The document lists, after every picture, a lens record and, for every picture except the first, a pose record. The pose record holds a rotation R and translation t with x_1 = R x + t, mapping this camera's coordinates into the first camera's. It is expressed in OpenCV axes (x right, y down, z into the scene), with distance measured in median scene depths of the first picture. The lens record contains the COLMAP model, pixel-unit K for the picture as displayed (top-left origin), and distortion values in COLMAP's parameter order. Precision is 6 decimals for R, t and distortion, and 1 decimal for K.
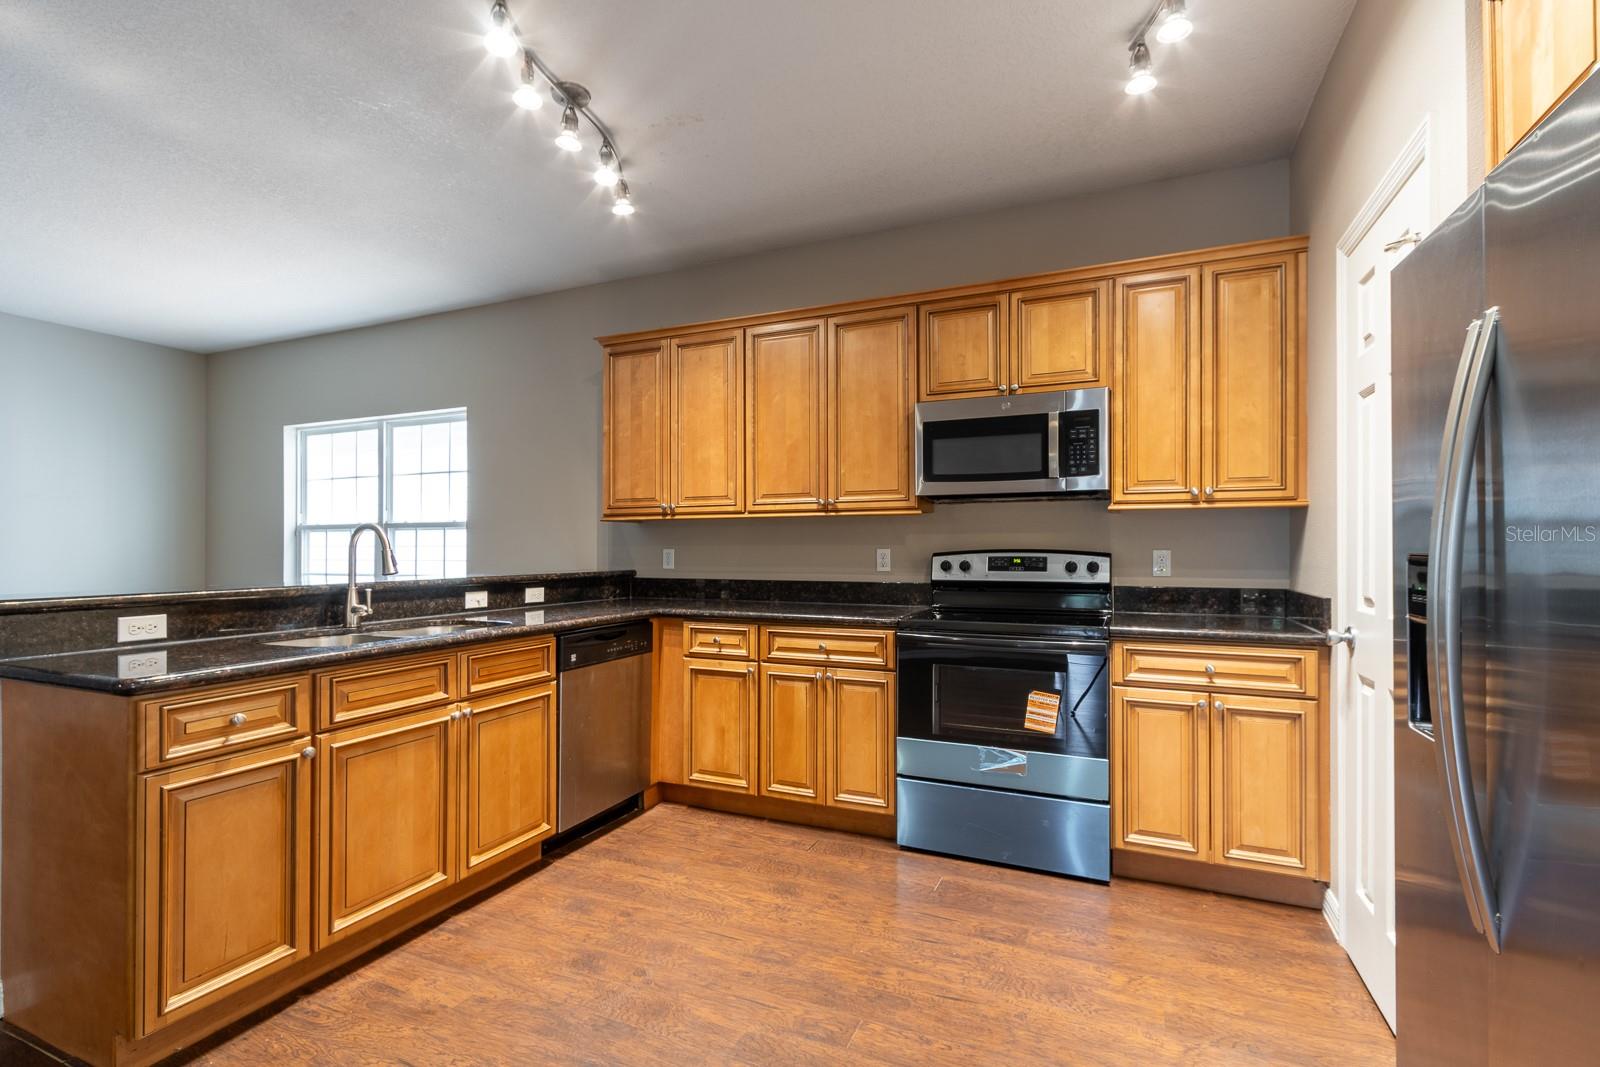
lens RADIAL K [[729.4, 0, 800.3], [0, 729.4, 544.1], [0, 0, 1]] dist [-0.000513, 0.000169]
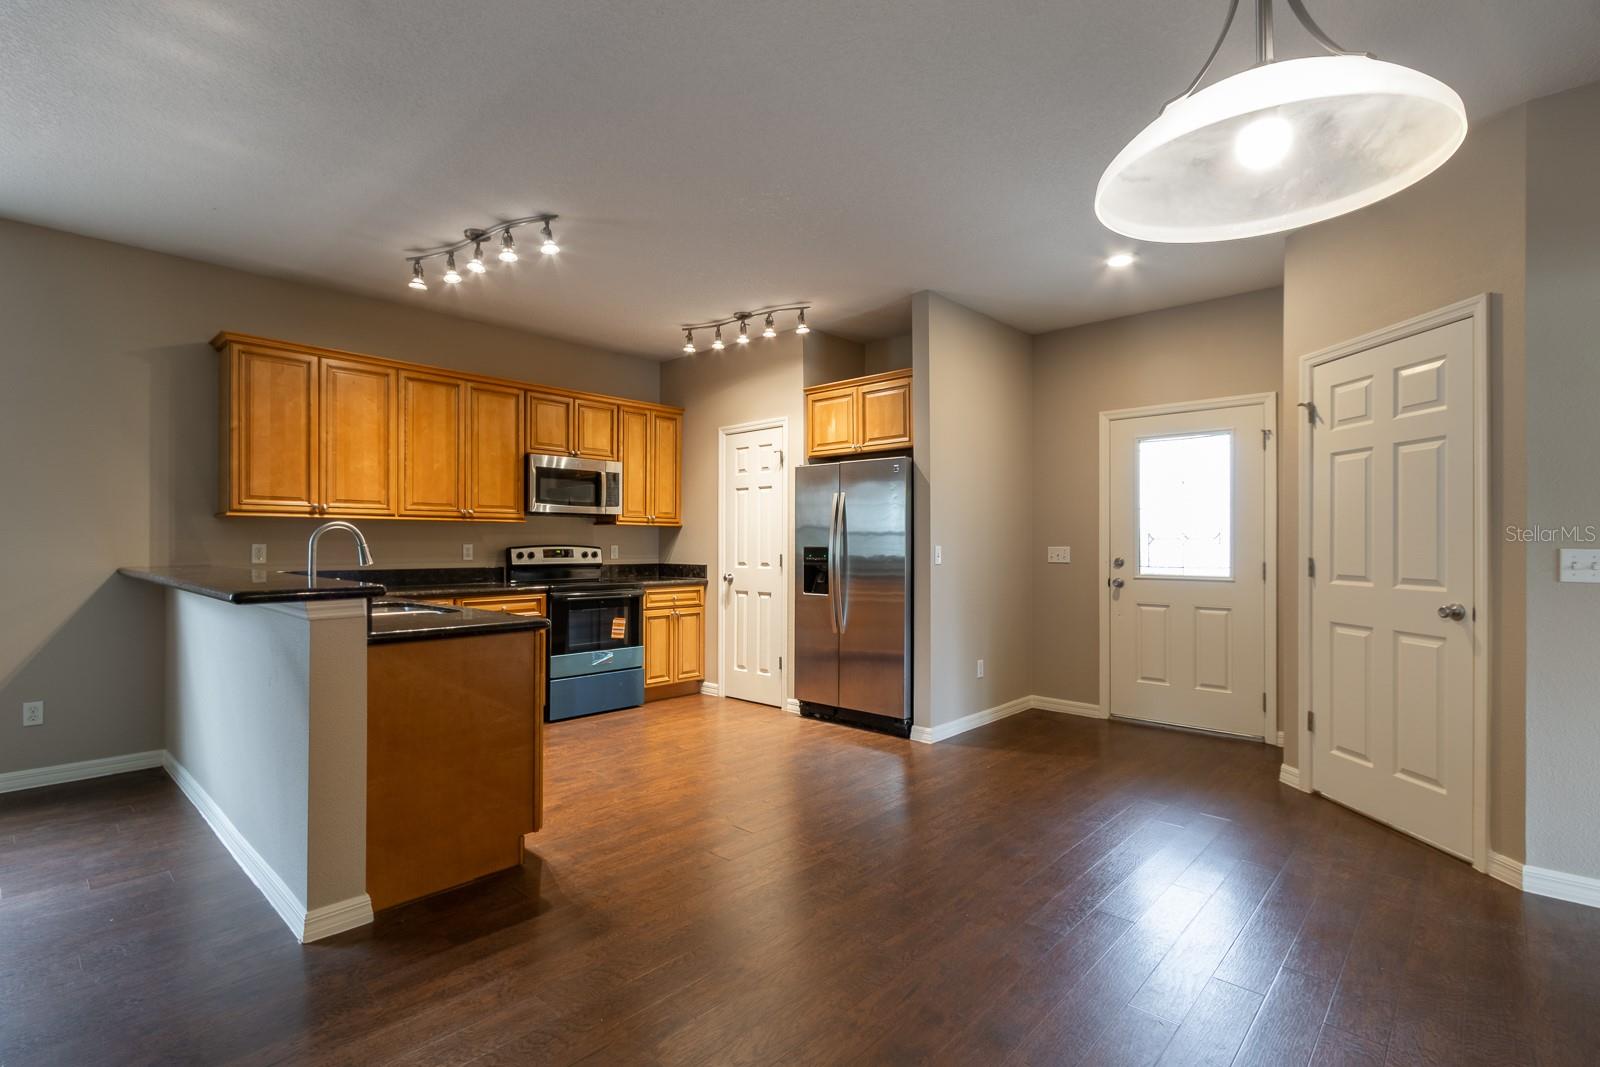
lens RADIAL K [[750.5, 0, 767.1], [0, 750.5, 543.4], [0, 0, 1]] dist [-0.000602, 0.000302]
pose [[0.341855, 0.002185, 0.939750, -1.194305], [-0.009198, 0.999957, 0.001022, -0.002385], [-0.939708, -0.008993, 0.341860, -0.052675]]
